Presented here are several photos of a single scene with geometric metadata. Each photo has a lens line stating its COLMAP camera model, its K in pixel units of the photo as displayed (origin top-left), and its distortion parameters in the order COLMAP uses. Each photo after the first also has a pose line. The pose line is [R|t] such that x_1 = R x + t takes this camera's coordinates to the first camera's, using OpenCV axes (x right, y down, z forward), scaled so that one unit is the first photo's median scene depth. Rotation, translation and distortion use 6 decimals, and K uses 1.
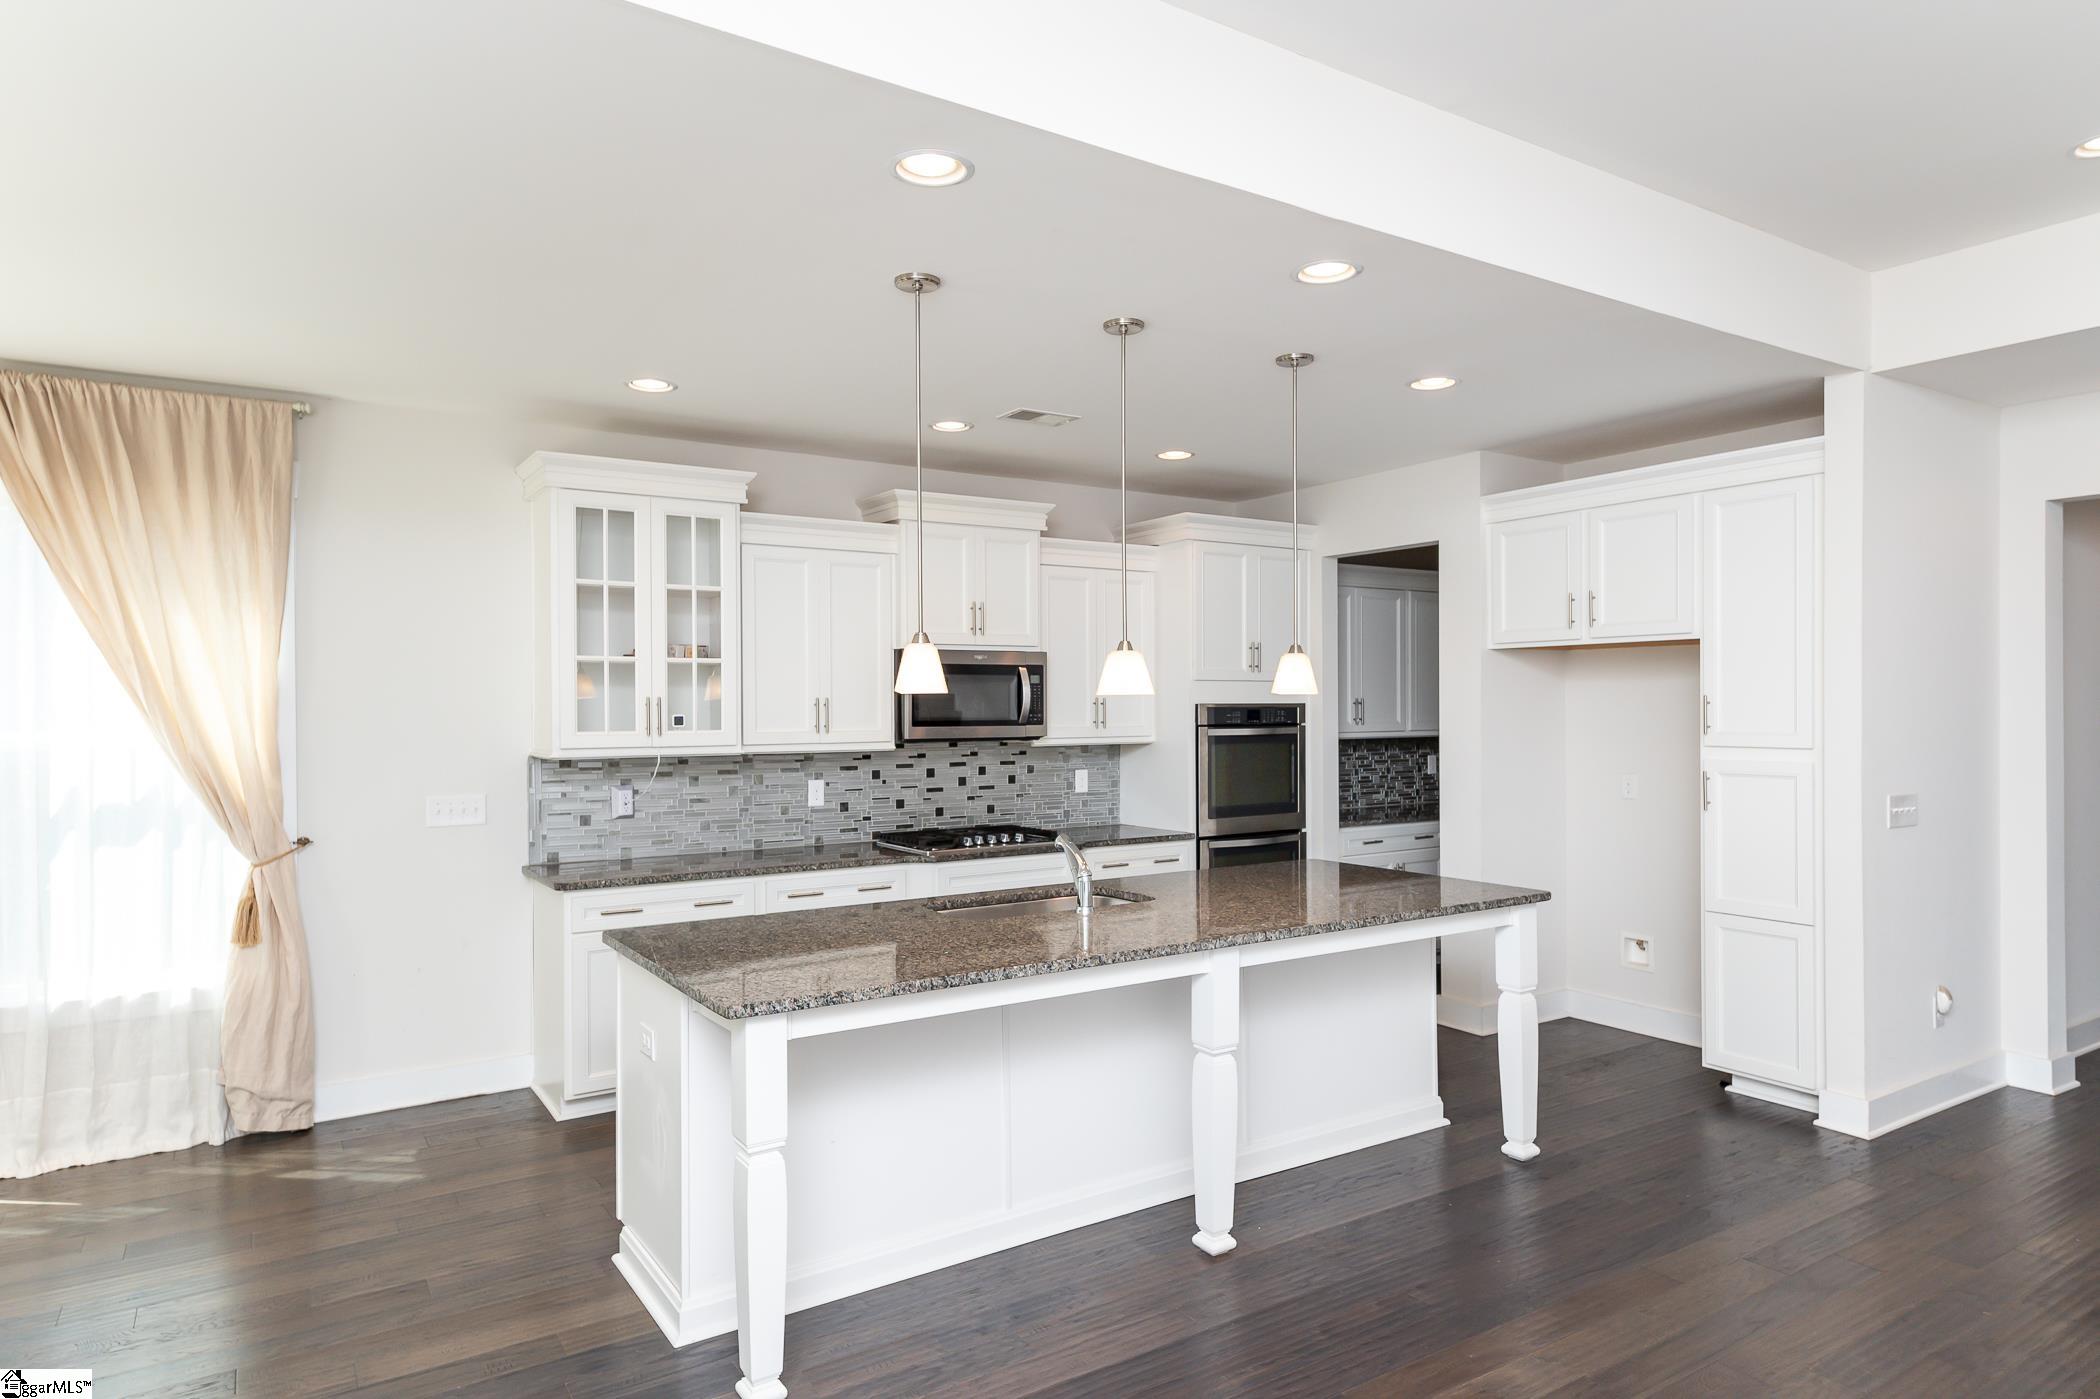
lens RADIAL K [[1241.0, 0, 1053.5], [0, 1241.0, 705.1], [0, 0, 1]] dist [0.025566, -0.010120]
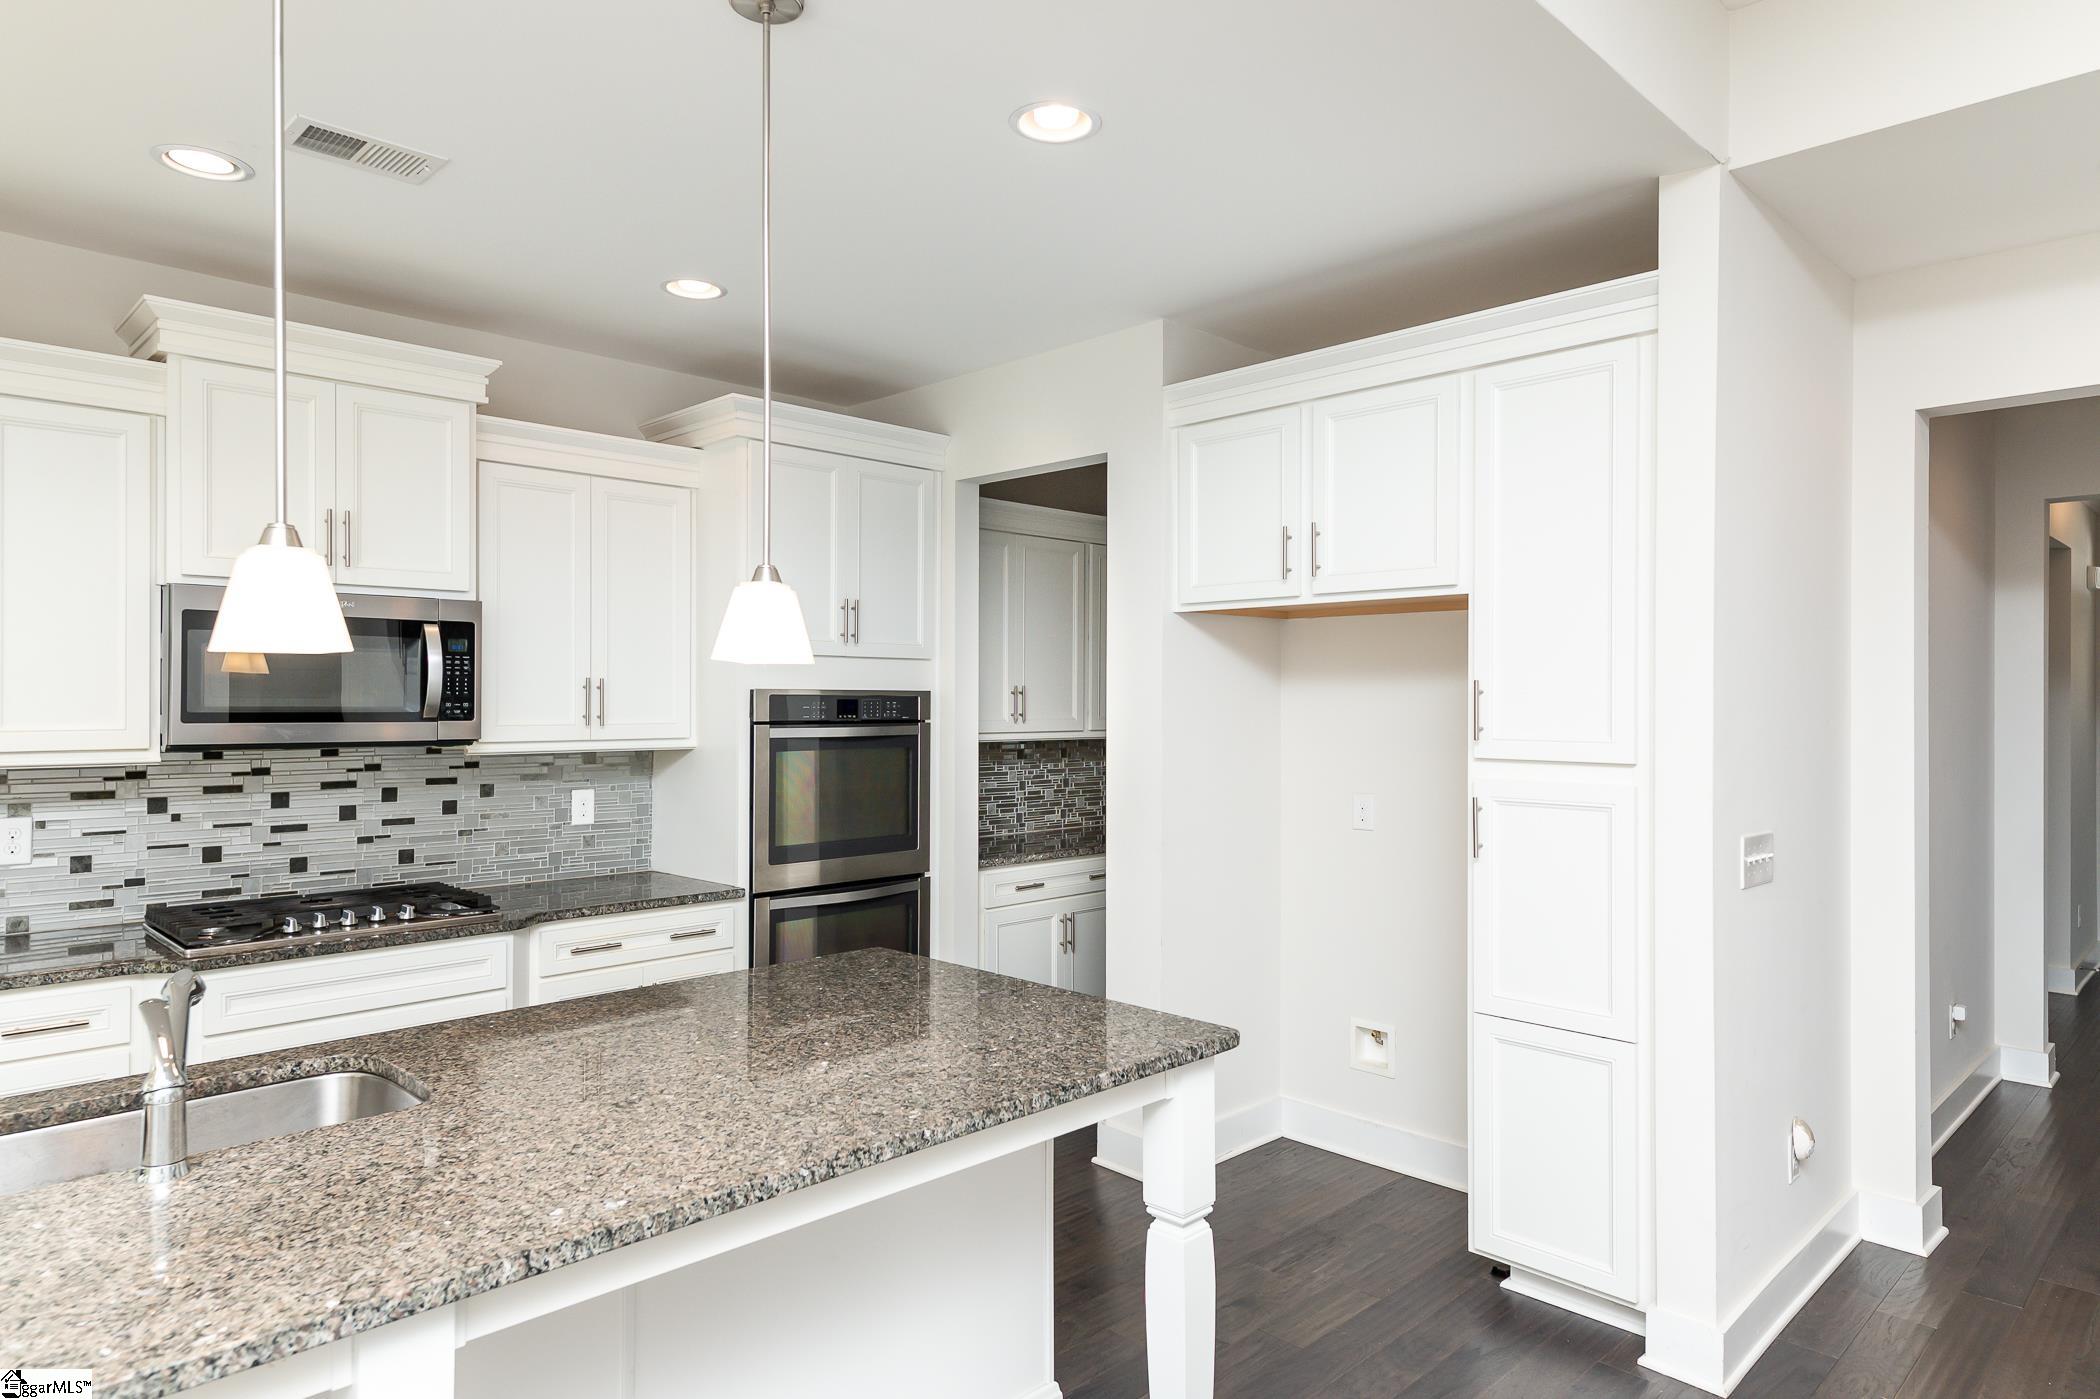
lens RADIAL K [[1241.0, 0, 1057.1], [0, 1241.0, 691.1], [0, 0, 1]] dist [0.025566, -0.010120]
pose [[0.979967, 0.009704, 0.198924, 0.160238], [-0.008213, 0.999932, -0.008316, 0.004300], [-0.198991, 0.006516, 0.979980, 0.365353]]
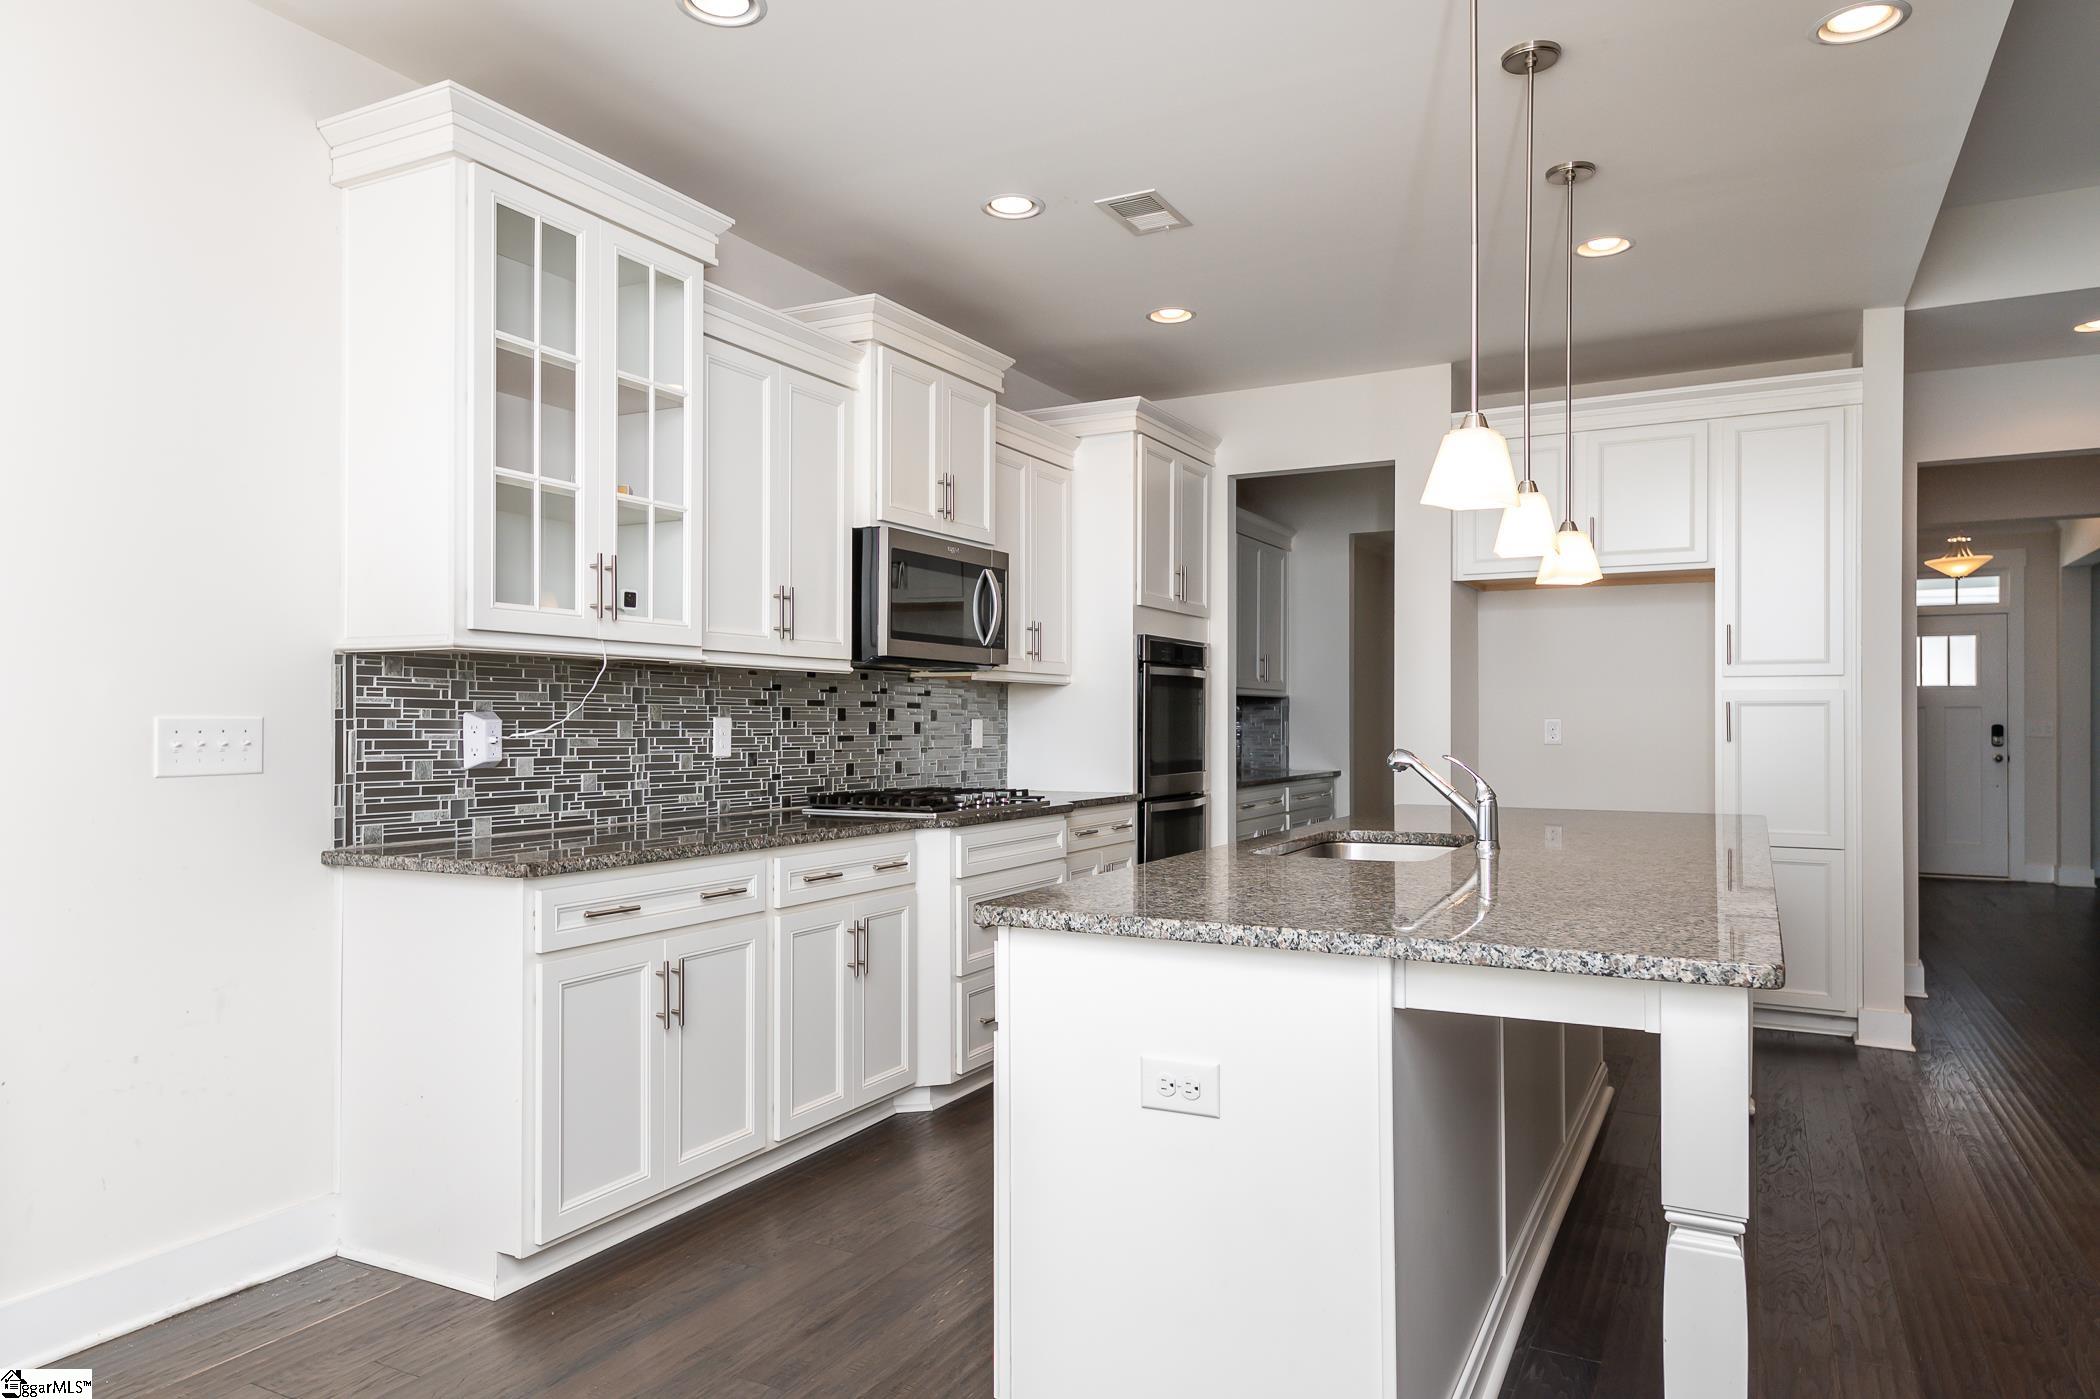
lens RADIAL K [[1311.7, 0, 1054.9], [0, 1311.7, 711.9], [0, 0, 1]] dist [0.030899, 0.002281]
pose [[0.880013, 0.009284, 0.474858, -0.381312], [-0.005664, 0.999943, -0.009053, 0.064559], [-0.474915, 0.005277, 0.880016, 0.303609]]
